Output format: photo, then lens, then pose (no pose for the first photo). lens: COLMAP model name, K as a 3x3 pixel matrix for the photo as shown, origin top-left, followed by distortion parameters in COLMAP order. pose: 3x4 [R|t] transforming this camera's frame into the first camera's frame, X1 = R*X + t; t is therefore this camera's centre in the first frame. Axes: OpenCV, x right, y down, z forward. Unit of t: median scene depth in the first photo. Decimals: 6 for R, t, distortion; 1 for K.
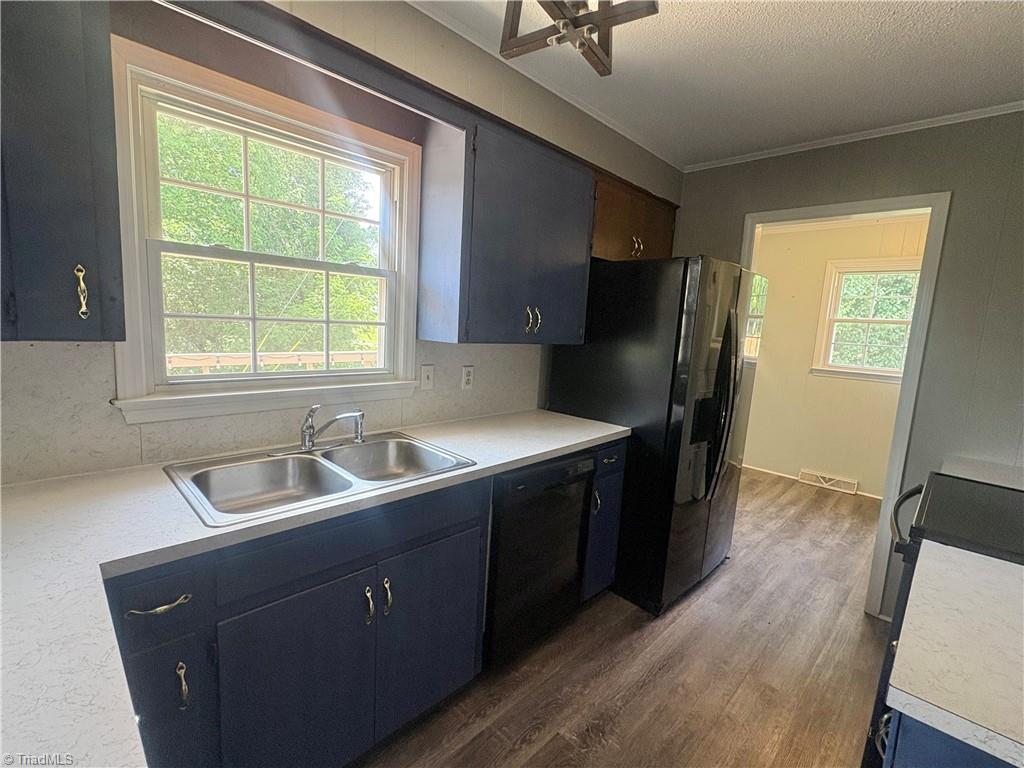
lens RADIAL K [[466.5, 0, 516.2], [0, 466.5, 383.9], [0, 0, 1]] dist [0.002014, 0.000023]
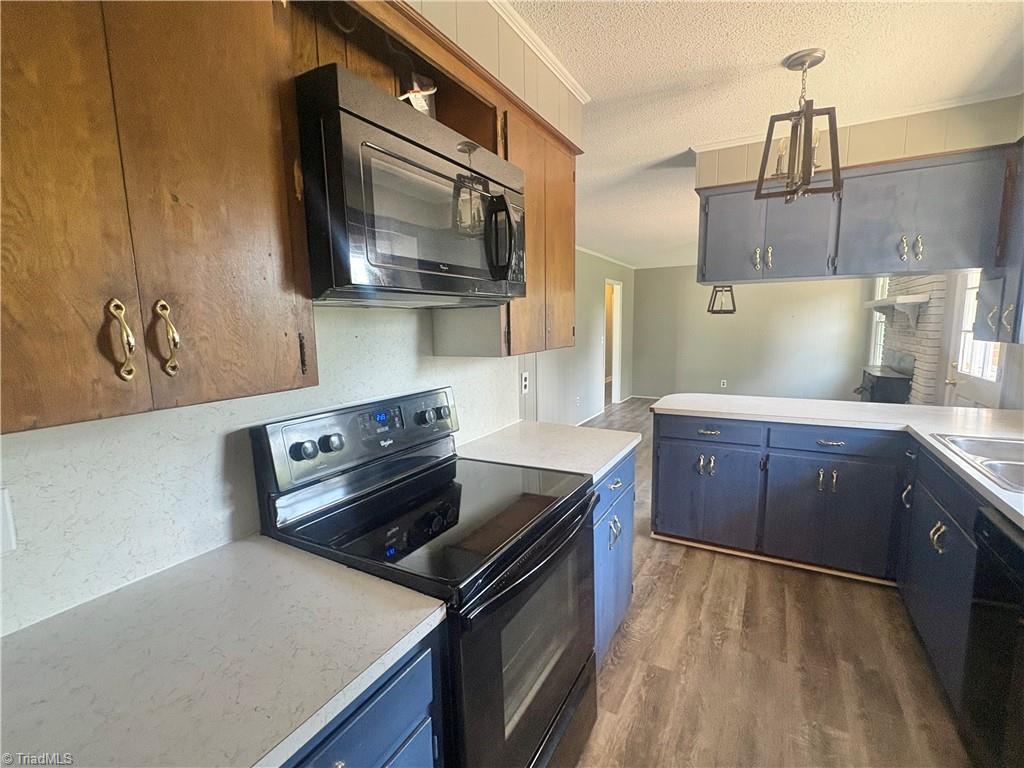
lens RADIAL K [[466.5, 0, 516.2], [0, 466.5, 383.9], [0, 0, 1]] dist [0.002014, 0.000023]
pose [[-0.964977, -0.003478, -0.262313, 0.843167], [-0.070001, 0.967070, 0.244694, -0.140275], [0.252824, 0.254486, -0.933444, 1.264496]]
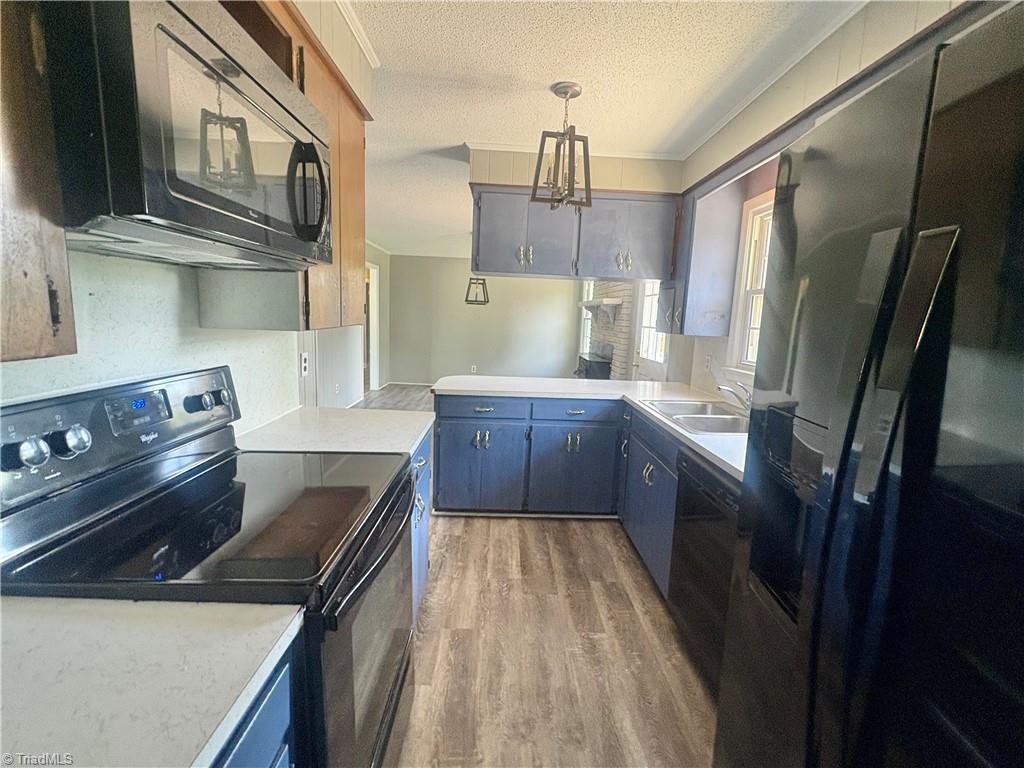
lens RADIAL K [[466.5, 0, 516.2], [0, 466.5, 383.9], [0, 0, 1]] dist [0.002014, 0.000023]
pose [[-0.689933, 0.025280, -0.723431, 0.947534], [-0.173274, 0.964569, 0.198957, -0.104748], [0.702829, 0.262619, -0.661108, 1.209875]]
